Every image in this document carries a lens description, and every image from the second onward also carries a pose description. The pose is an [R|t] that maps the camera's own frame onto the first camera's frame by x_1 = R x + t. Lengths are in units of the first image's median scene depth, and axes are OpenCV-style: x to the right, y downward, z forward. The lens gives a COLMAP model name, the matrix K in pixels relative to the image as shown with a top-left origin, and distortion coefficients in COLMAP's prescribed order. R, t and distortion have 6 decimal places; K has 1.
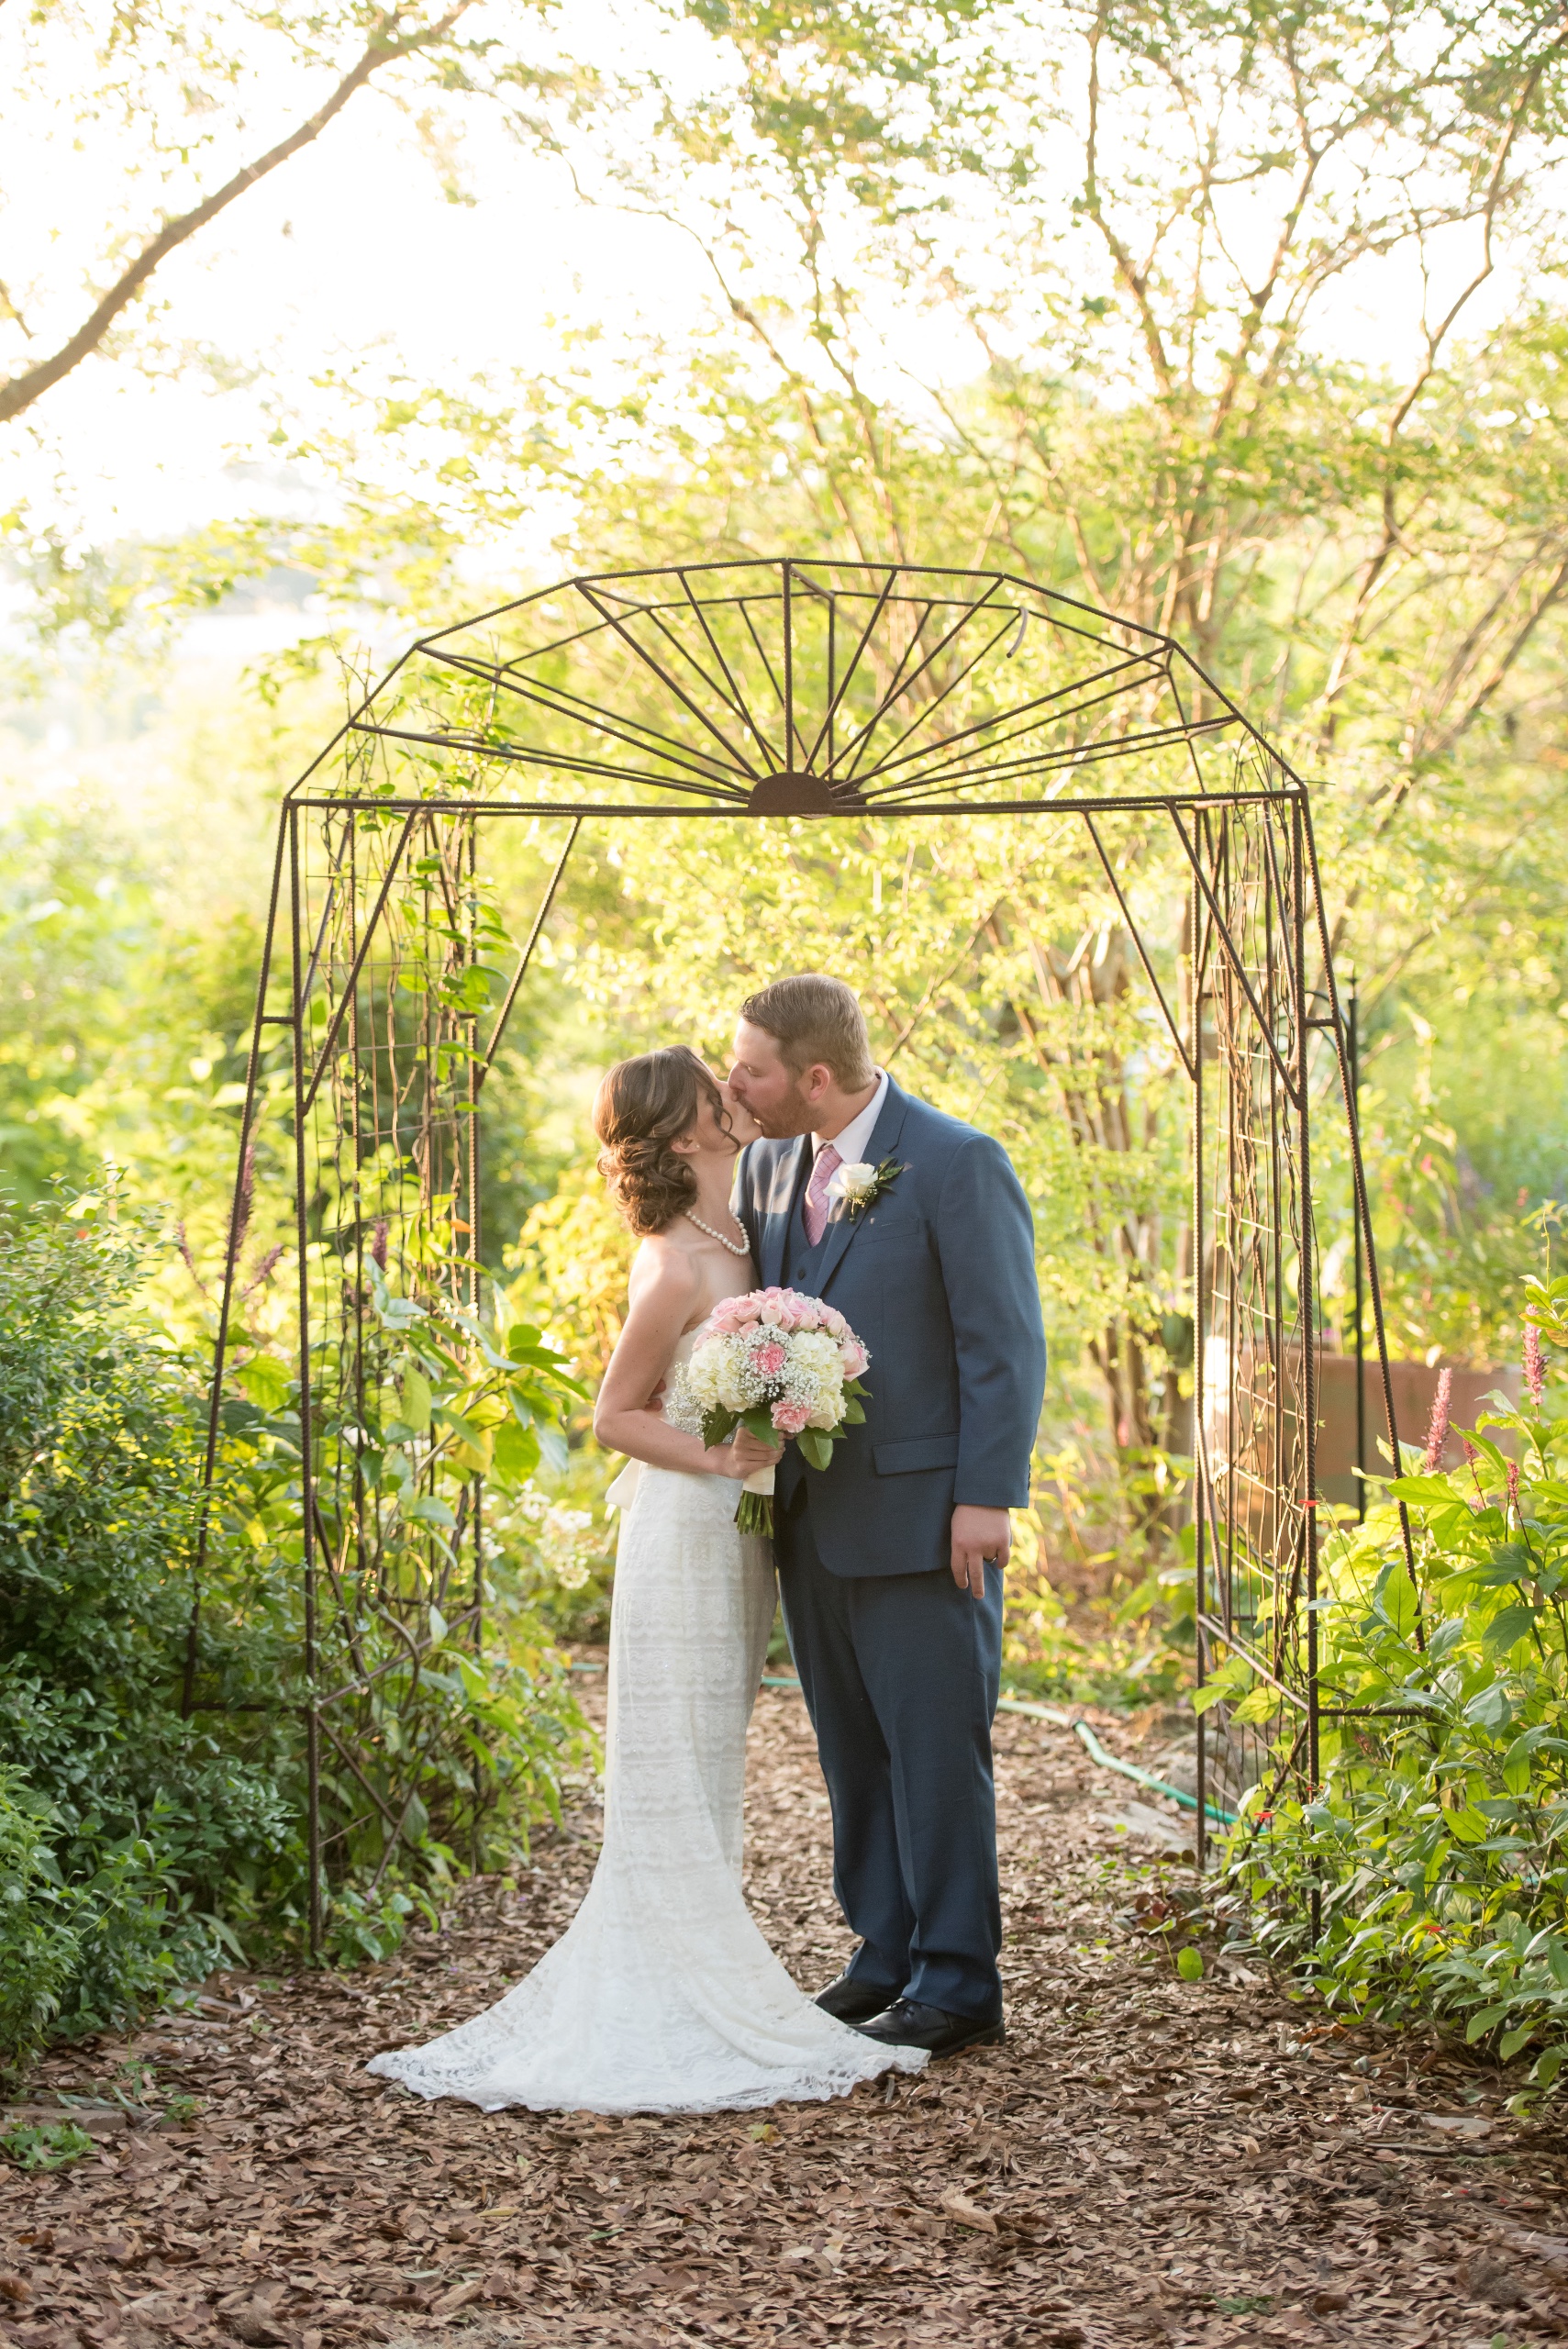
lens RADIAL K [[4377.2, 0, 784.0], [0, 4377.2, 1174.5], [0, 0, 1]] dist [-0.067591, -0.103824]
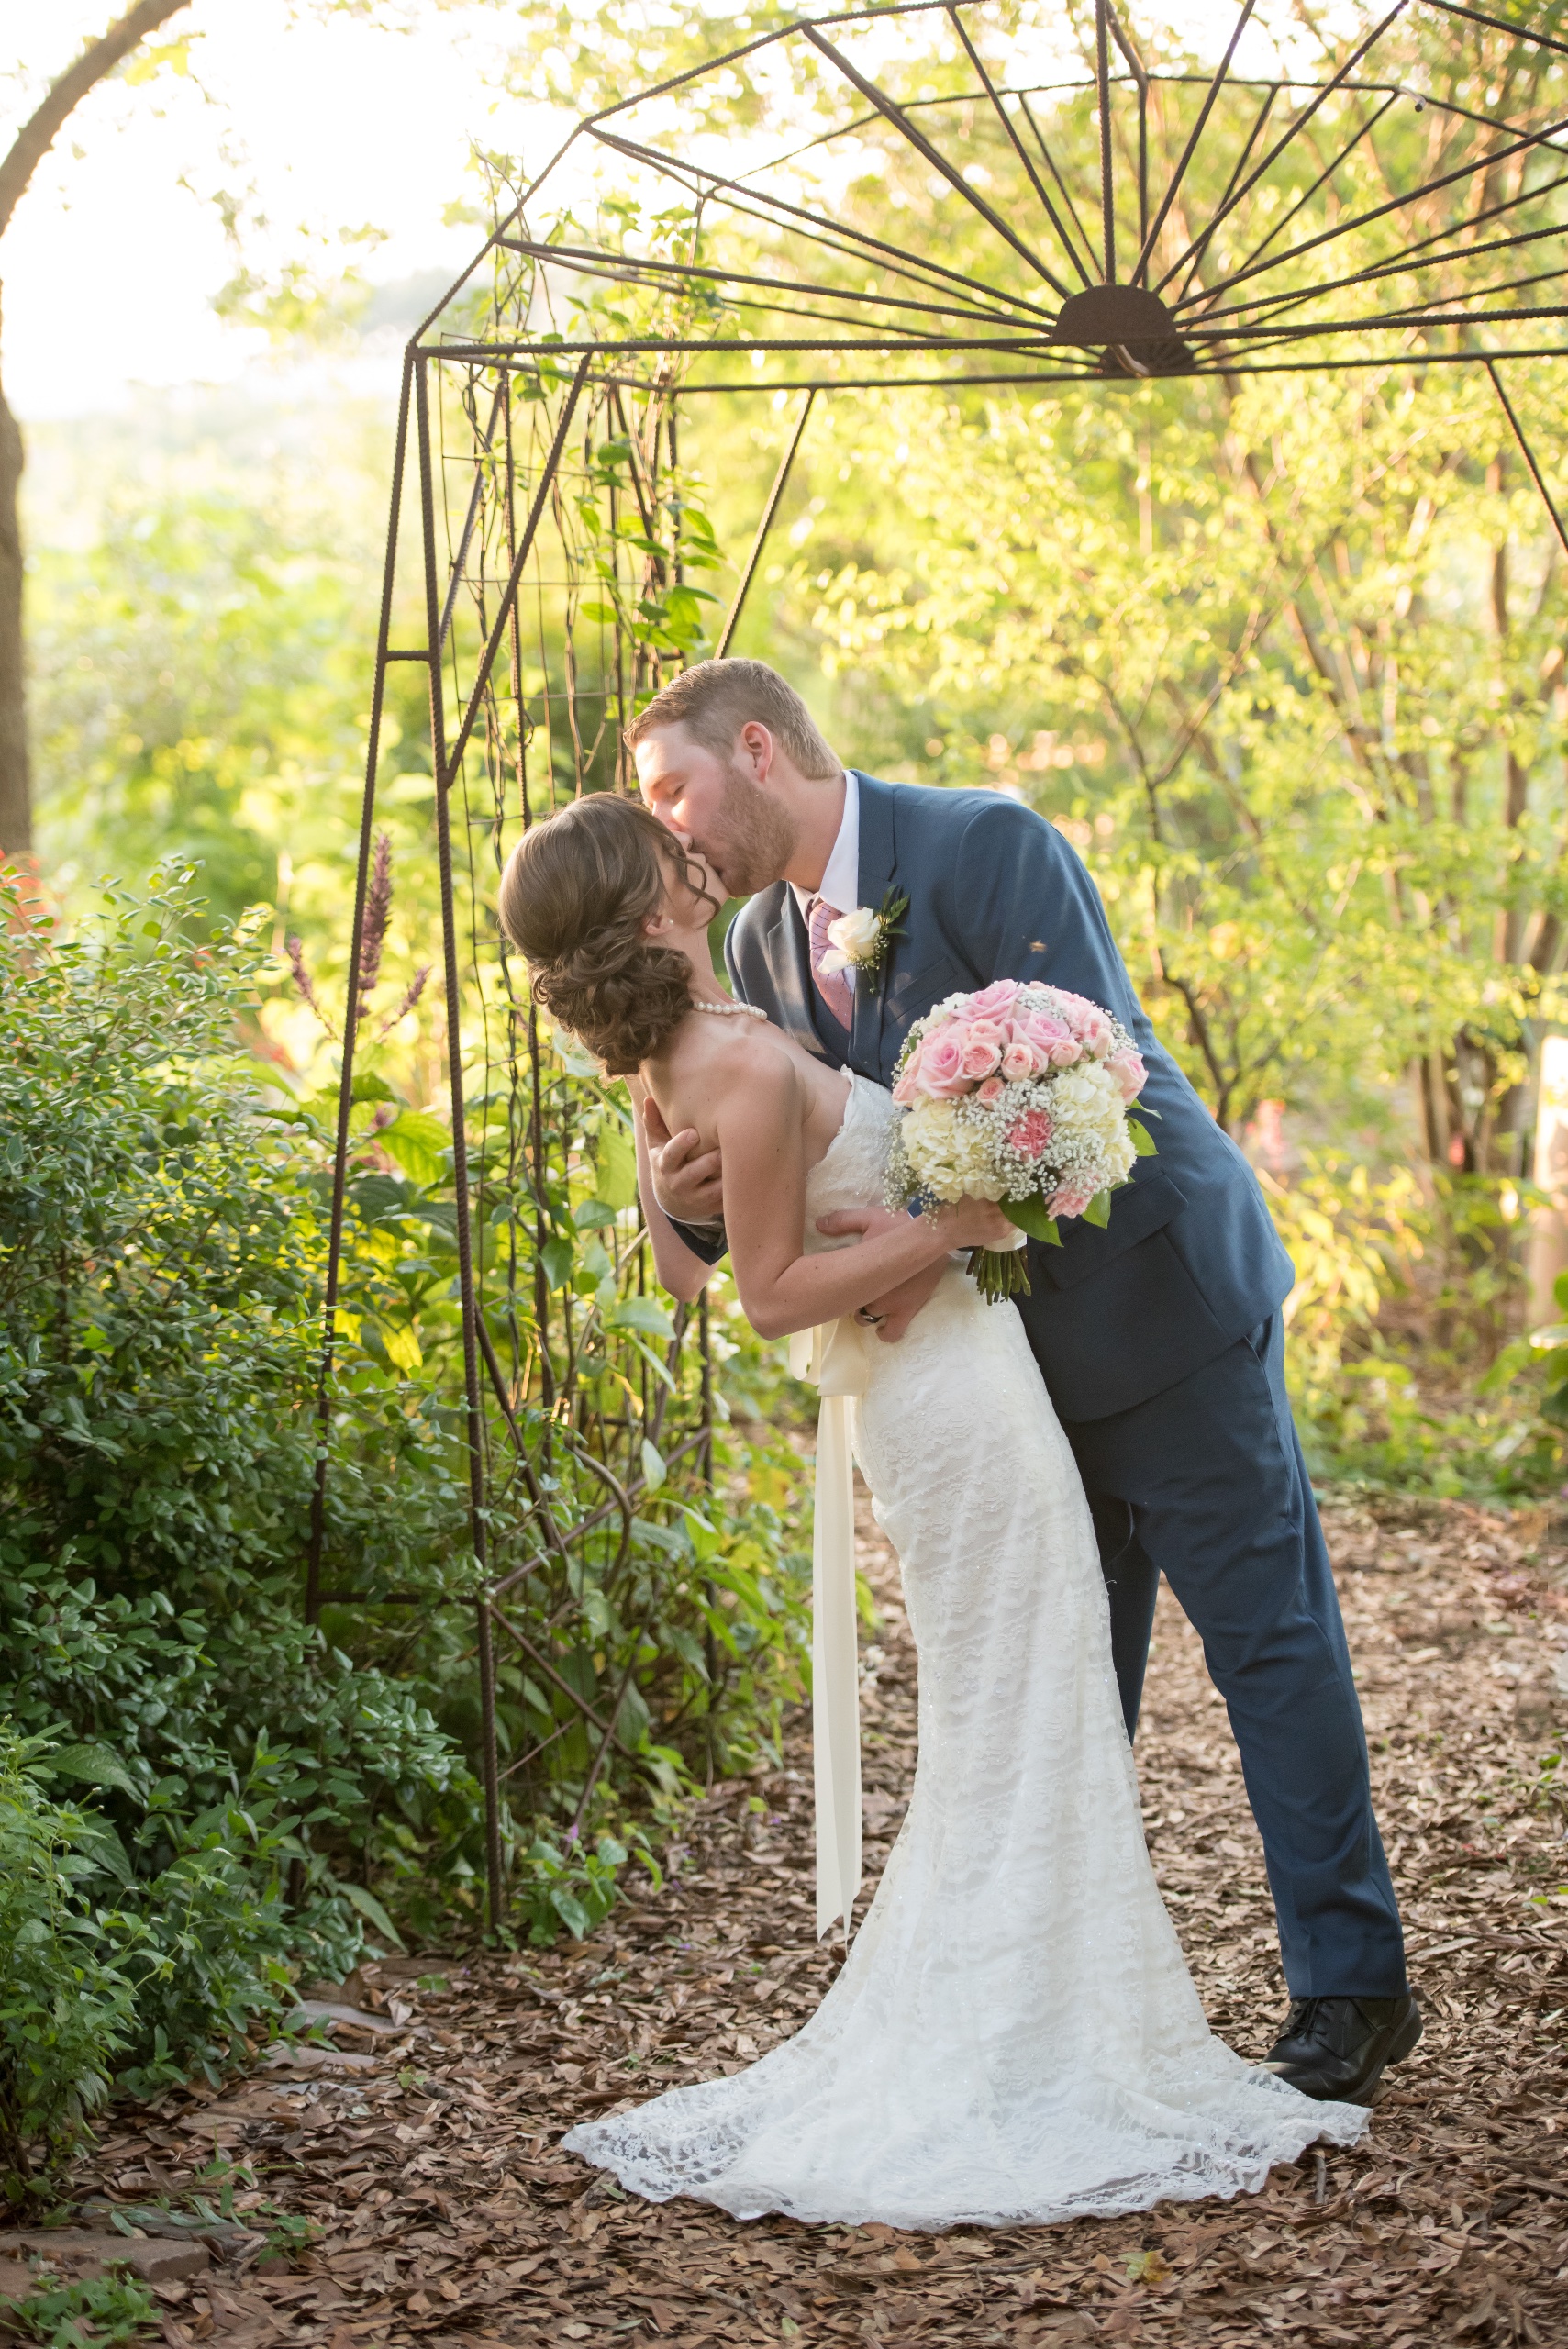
lens RADIAL K [[4377.2, 0, 784.0], [0, 4377.2, 1174.5], [0, 0, 1]] dist [-0.067591, -0.103824]
pose [[0.998351, -0.022485, -0.052817, -0.017222], [0.026052, 0.997357, 0.067832, 0.003024], [0.051153, -0.069096, 0.996298, 0.275344]]
